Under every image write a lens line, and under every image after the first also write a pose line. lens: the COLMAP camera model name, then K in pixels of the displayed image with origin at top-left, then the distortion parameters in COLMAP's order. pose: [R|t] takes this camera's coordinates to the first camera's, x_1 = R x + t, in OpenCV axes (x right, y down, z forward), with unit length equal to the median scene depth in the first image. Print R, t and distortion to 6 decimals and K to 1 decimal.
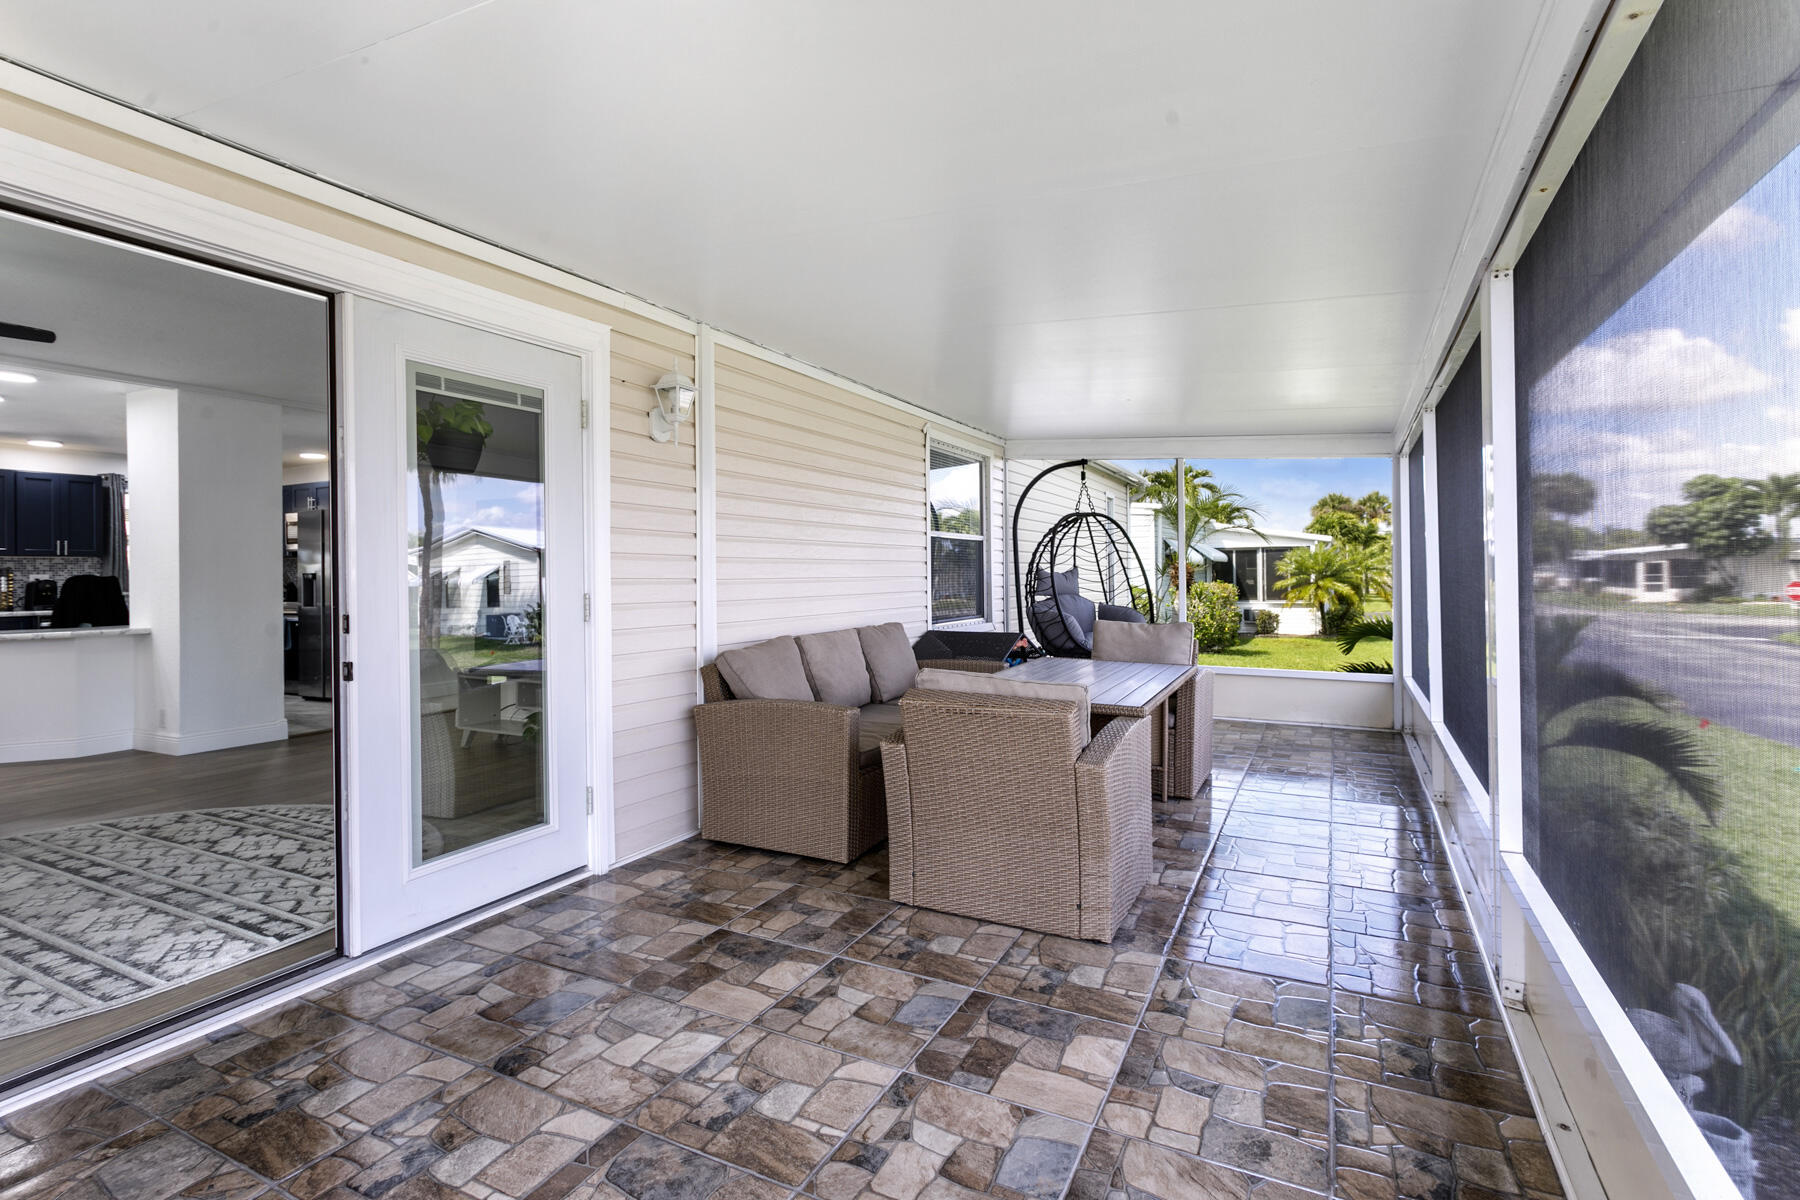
lens RADIAL K [[867.6, 0, 894.6], [0, 867.6, 594.2], [0, 0, 1]] dist [0.001584, 0.000969]
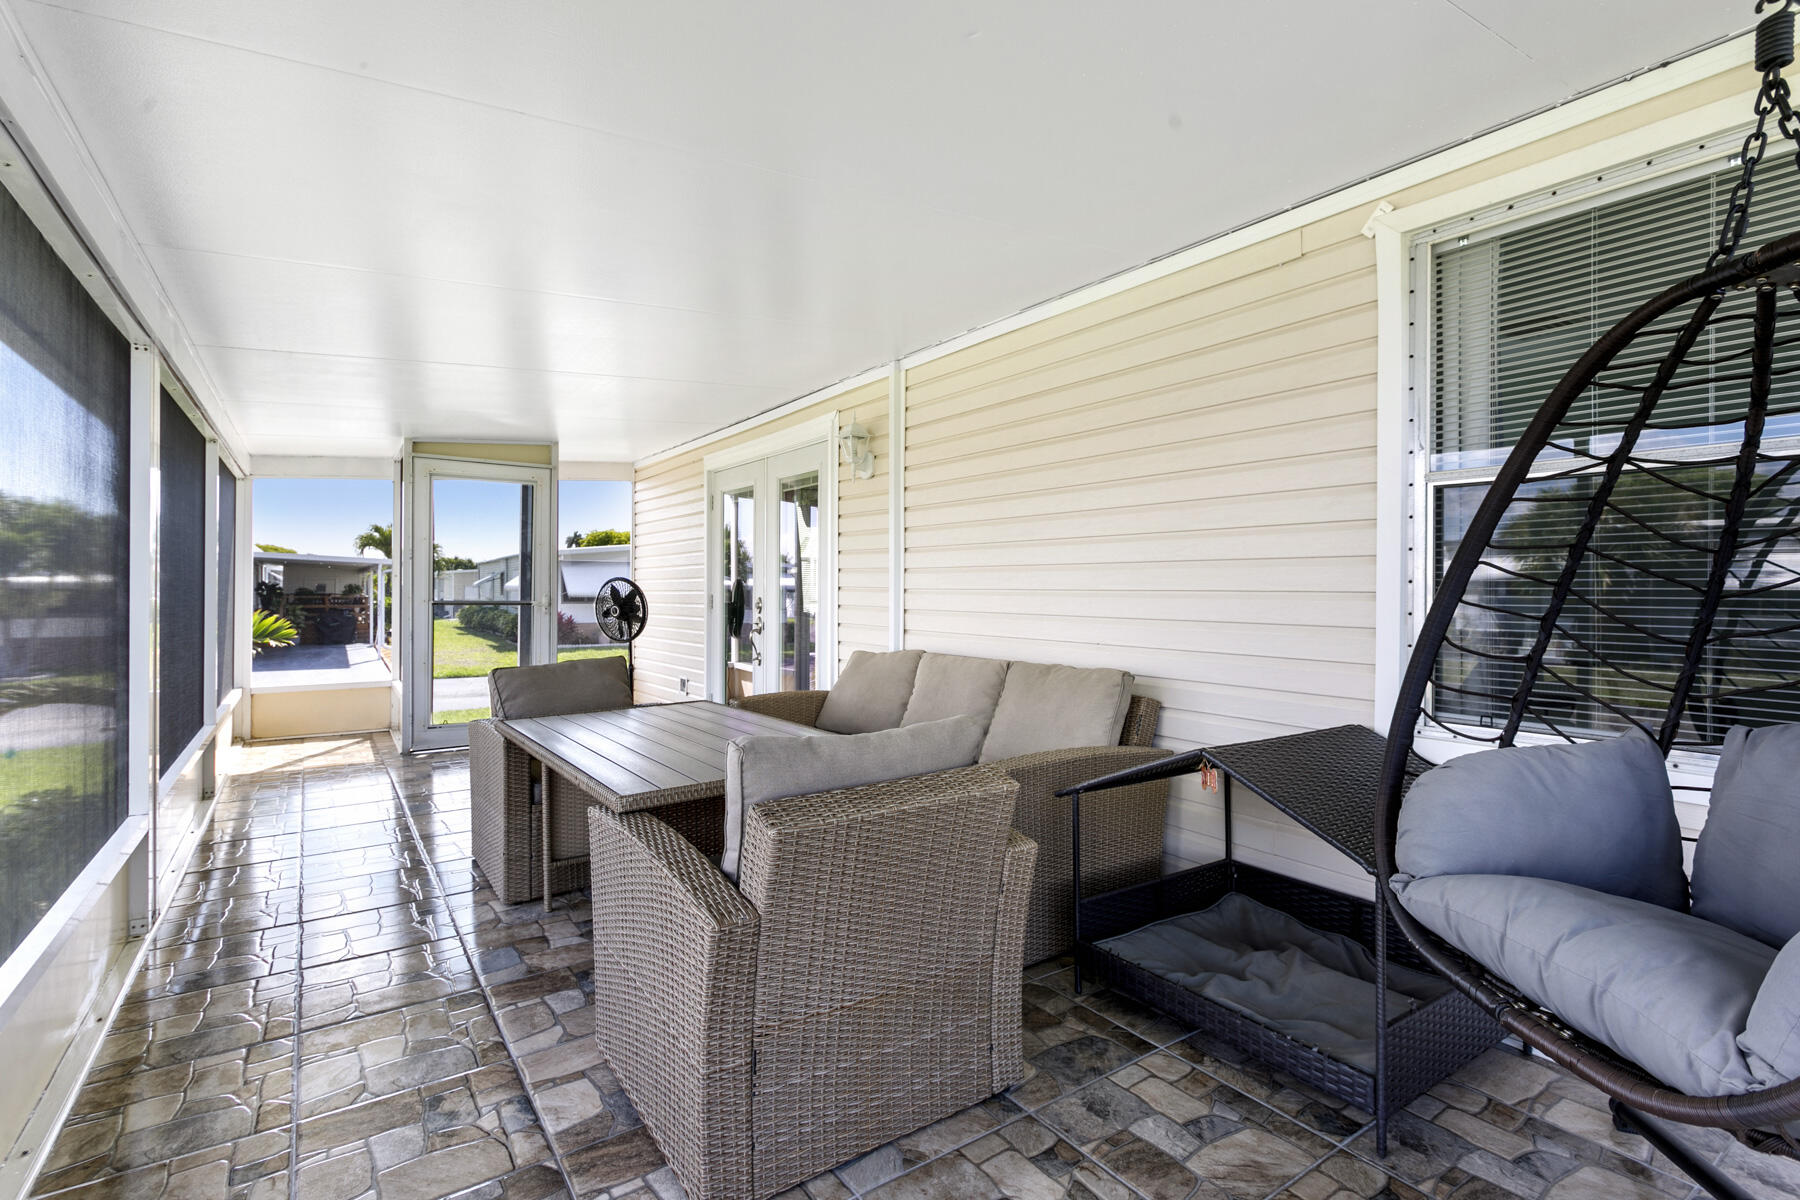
lens RADIAL K [[867.6, 0, 893.2], [0, 867.6, 588.0], [0, 0, 1]] dist [0.001584, 0.000969]
pose [[-0.486425, 0.003534, -0.873715, 0.785369], [-0.025504, 0.999508, 0.018241, -0.036142], [0.873350, 0.031156, -0.486095, 1.574423]]
